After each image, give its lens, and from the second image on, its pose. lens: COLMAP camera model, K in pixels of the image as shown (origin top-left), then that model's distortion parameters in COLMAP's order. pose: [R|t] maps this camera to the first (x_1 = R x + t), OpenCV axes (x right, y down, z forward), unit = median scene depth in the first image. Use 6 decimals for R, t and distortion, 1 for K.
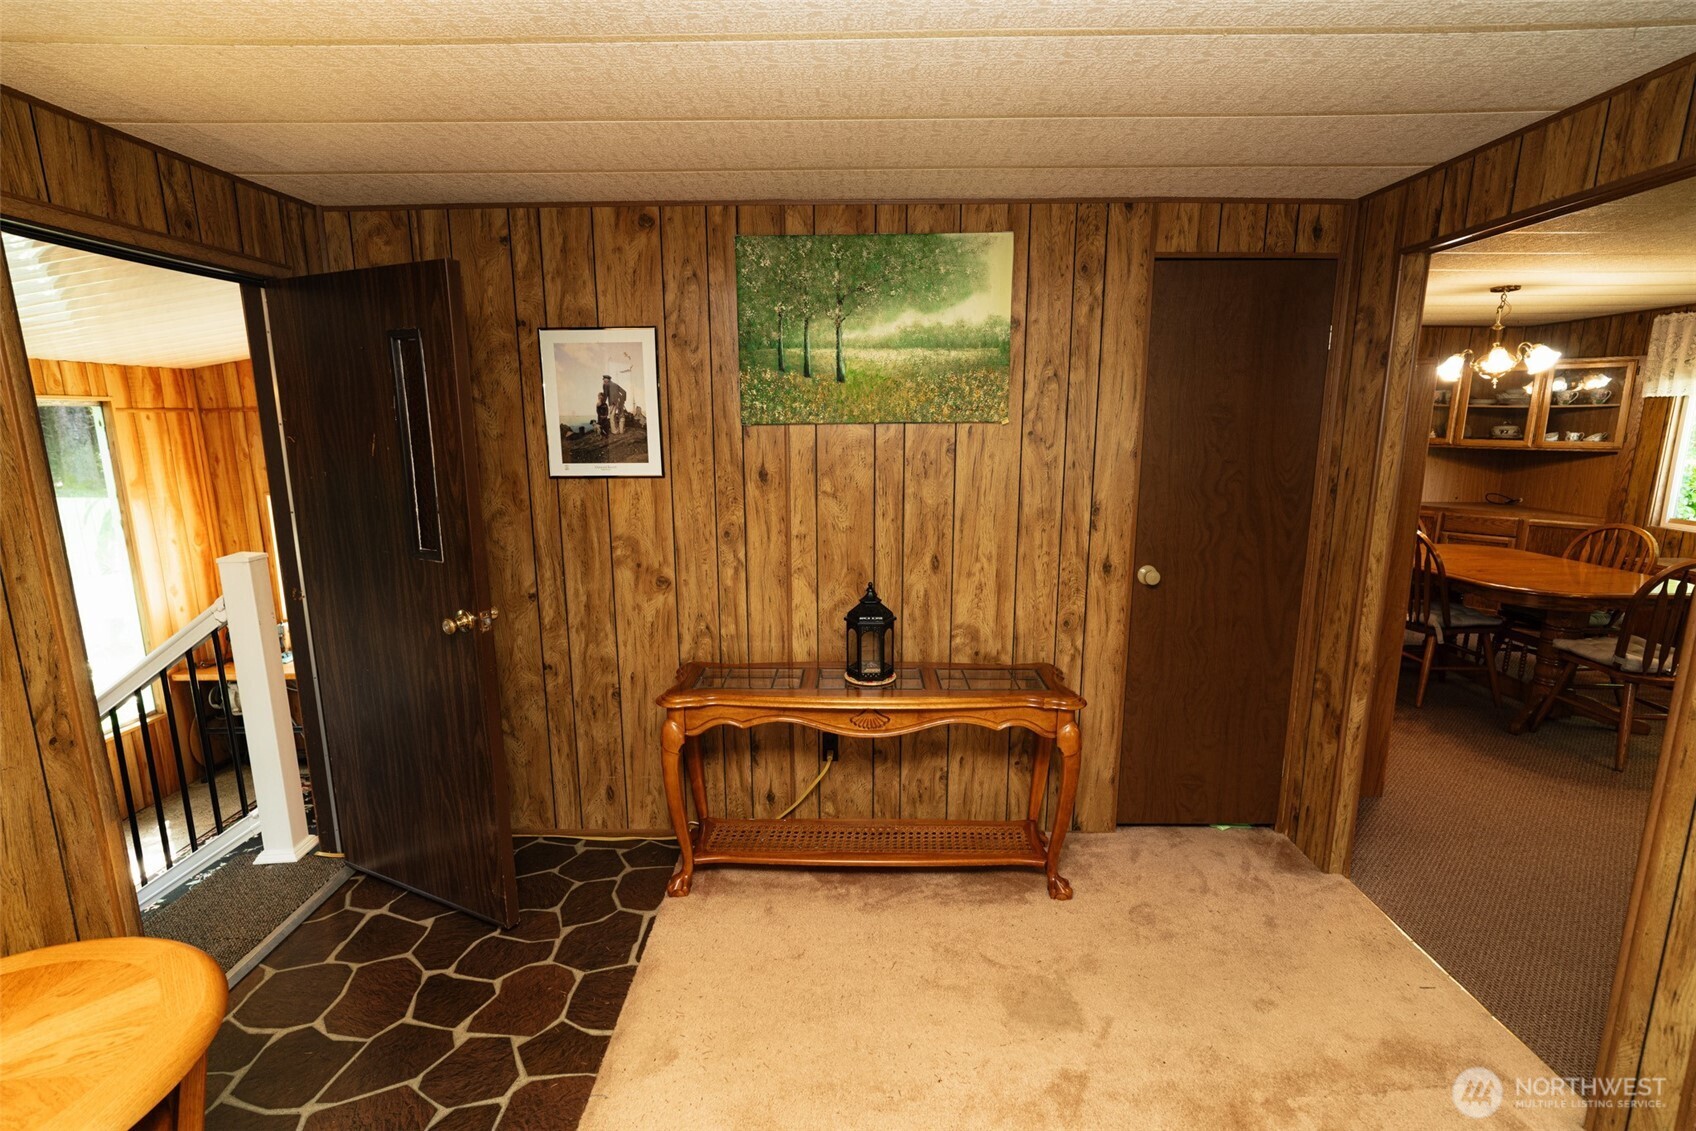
lens RADIAL K [[790.6, 0, 845.0], [0, 790.6, 568.8], [0, 0, 1]] dist [-0.019026, 0.009975]
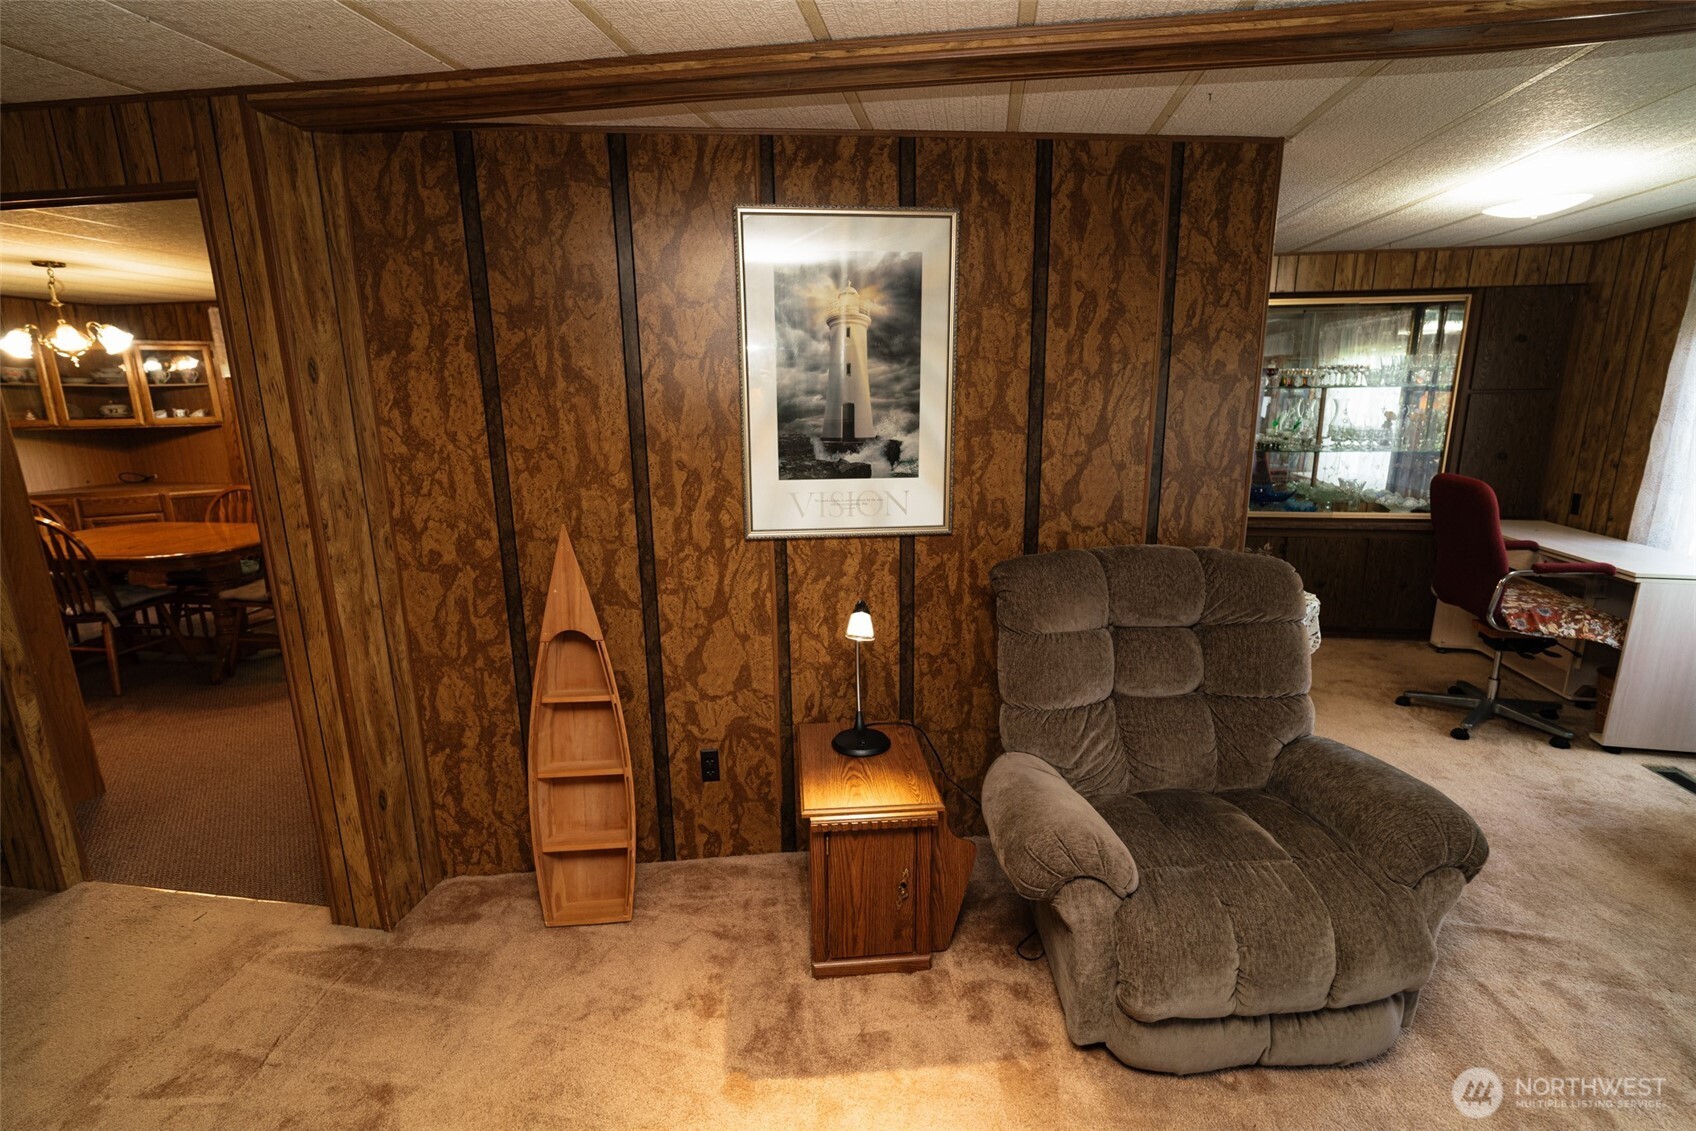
lens RADIAL K [[790.6, 0, 845.0], [0, 790.6, 568.8], [0, 0, 1]] dist [-0.019026, 0.009975]
pose [[0.151656, -0.224491, 0.962603, -0.029030], [0.200538, 0.960602, 0.192430, 0.016164], [-0.967877, 0.163855, 0.190700, -0.072918]]
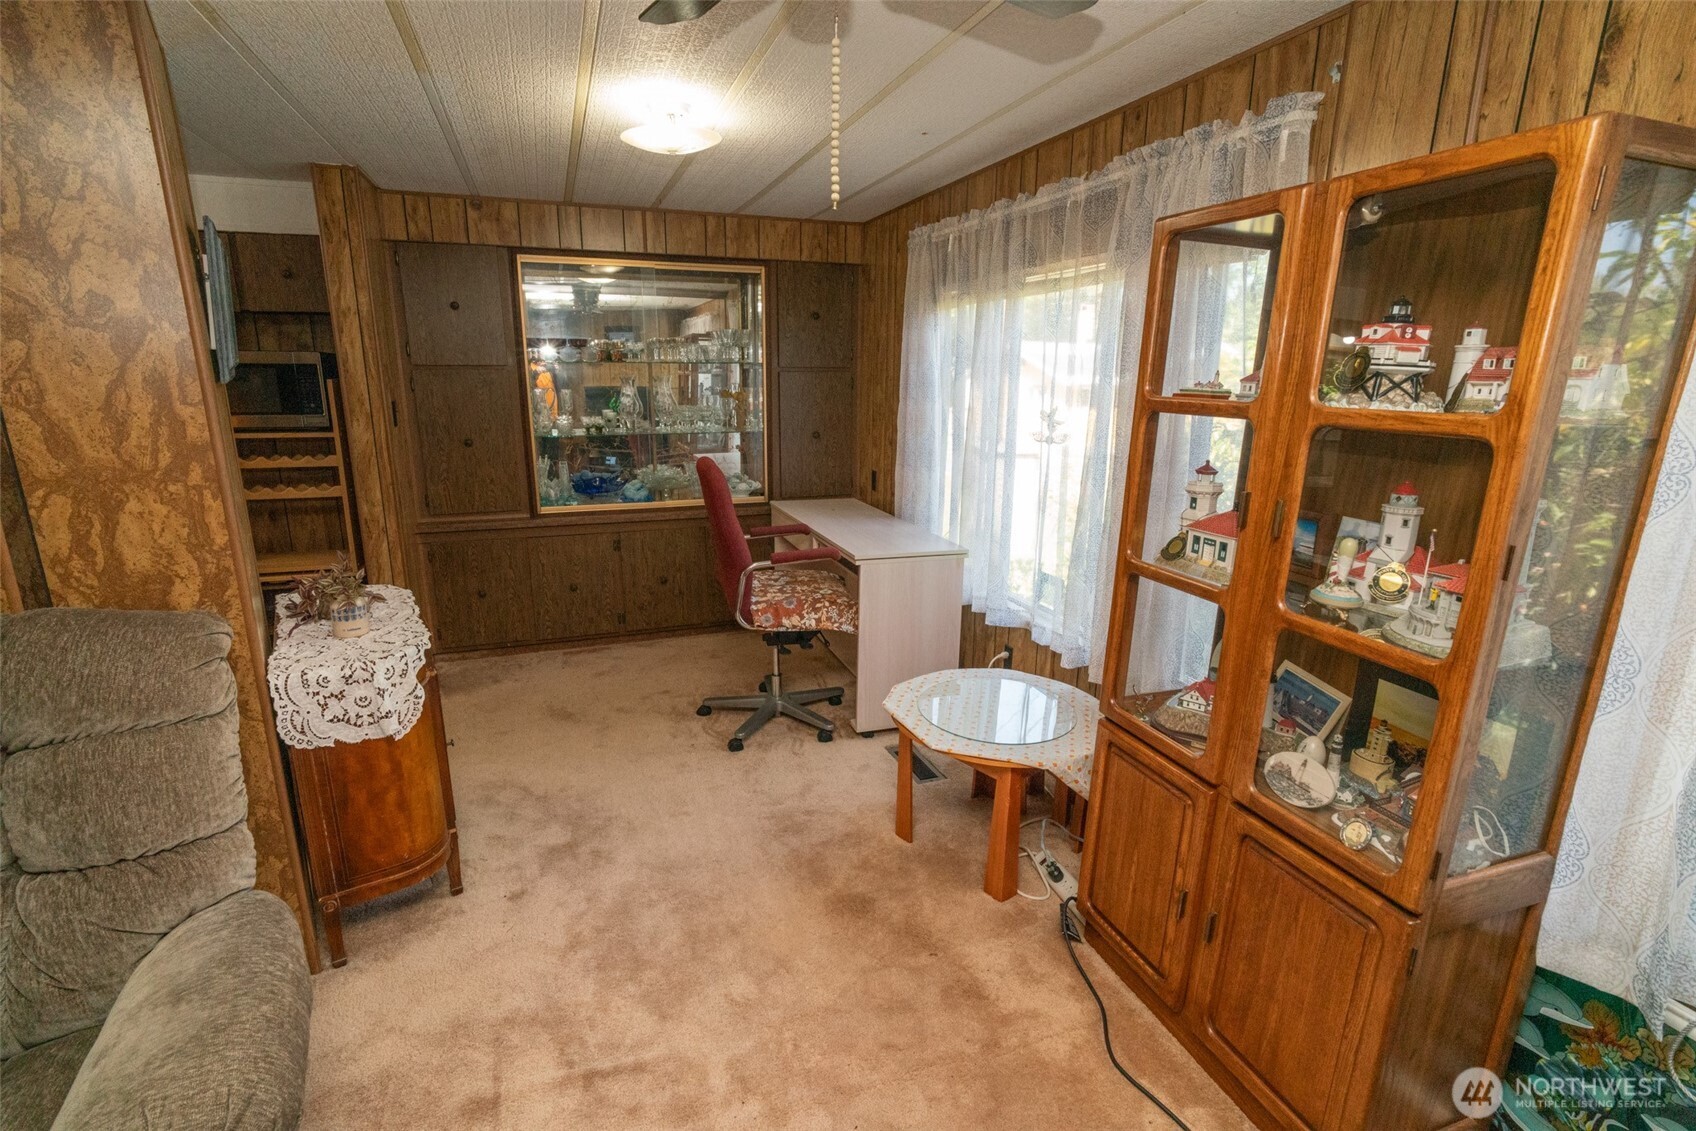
lens RADIAL K [[790.6, 0, 845.0], [0, 790.6, 568.8], [0, 0, 1]] dist [-0.019026, 0.009975]
pose [[-0.354840, -0.230932, 0.905957, 0.117763], [0.170166, 0.936876, 0.305463, 0.089015], [-0.919311, 0.262553, -0.293144, -0.376623]]
